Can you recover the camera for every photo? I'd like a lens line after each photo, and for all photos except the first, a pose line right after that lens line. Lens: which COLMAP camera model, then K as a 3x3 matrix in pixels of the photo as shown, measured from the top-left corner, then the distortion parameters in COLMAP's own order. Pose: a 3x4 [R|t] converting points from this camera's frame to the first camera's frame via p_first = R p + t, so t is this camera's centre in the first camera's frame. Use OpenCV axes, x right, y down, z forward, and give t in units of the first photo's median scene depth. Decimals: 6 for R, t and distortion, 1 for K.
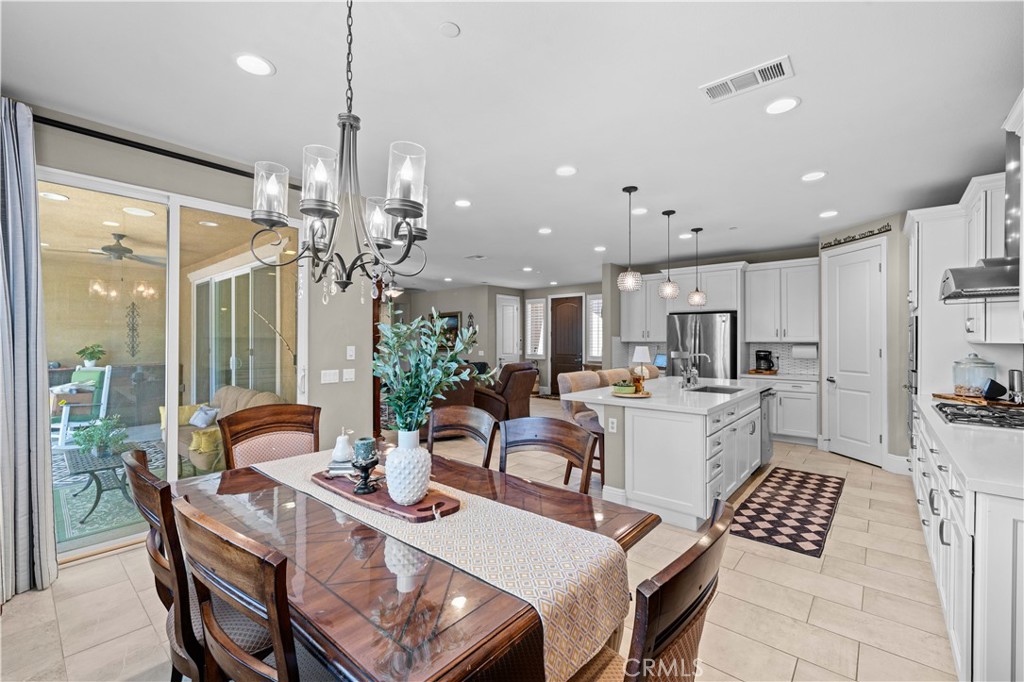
lens RADIAL K [[435.7, 0, 512.0], [0, 435.7, 341.0], [0, 0, 1]] dist [0.001793, 0.000142]
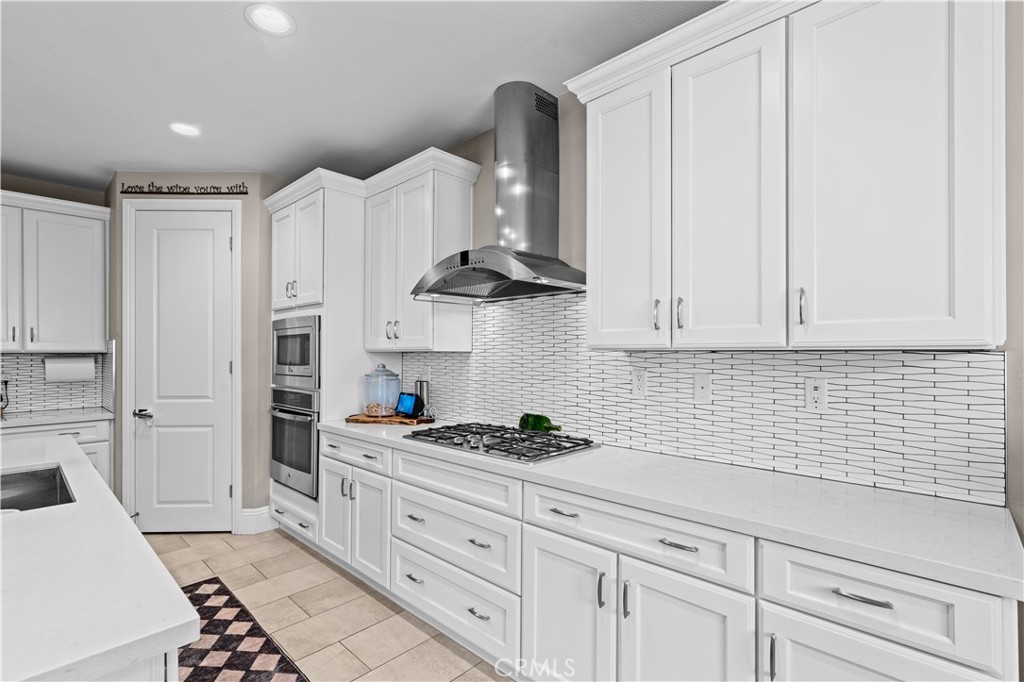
lens RADIAL K [[471.5, 0, 512.5], [0, 471.5, 350.0], [0, 0, 1]] dist [0.000160, 0.000326]
pose [[0.052799, 0.004465, 0.998595, 0.121087], [0.000043, 0.999990, -0.004473, 0.003982], [-0.998605, 0.000279, 0.052799, 0.514167]]
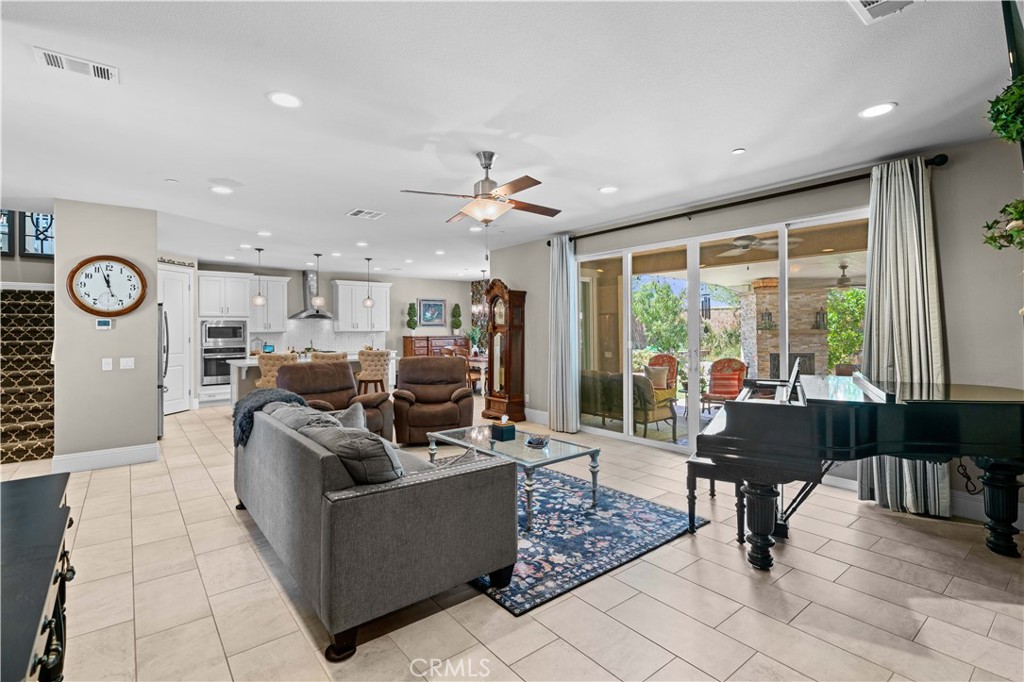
lens RADIAL K [[479.2, 0, 507.4], [0, 479.2, 324.2], [0, 0, 1]] dist [-0.001196, 0.000054]
pose [[-0.981002, 0.007040, 0.193871, -0.666999], [0.005354, 0.999943, -0.009222, -0.007983], [-0.193925, -0.008009, -0.980984, 2.520121]]
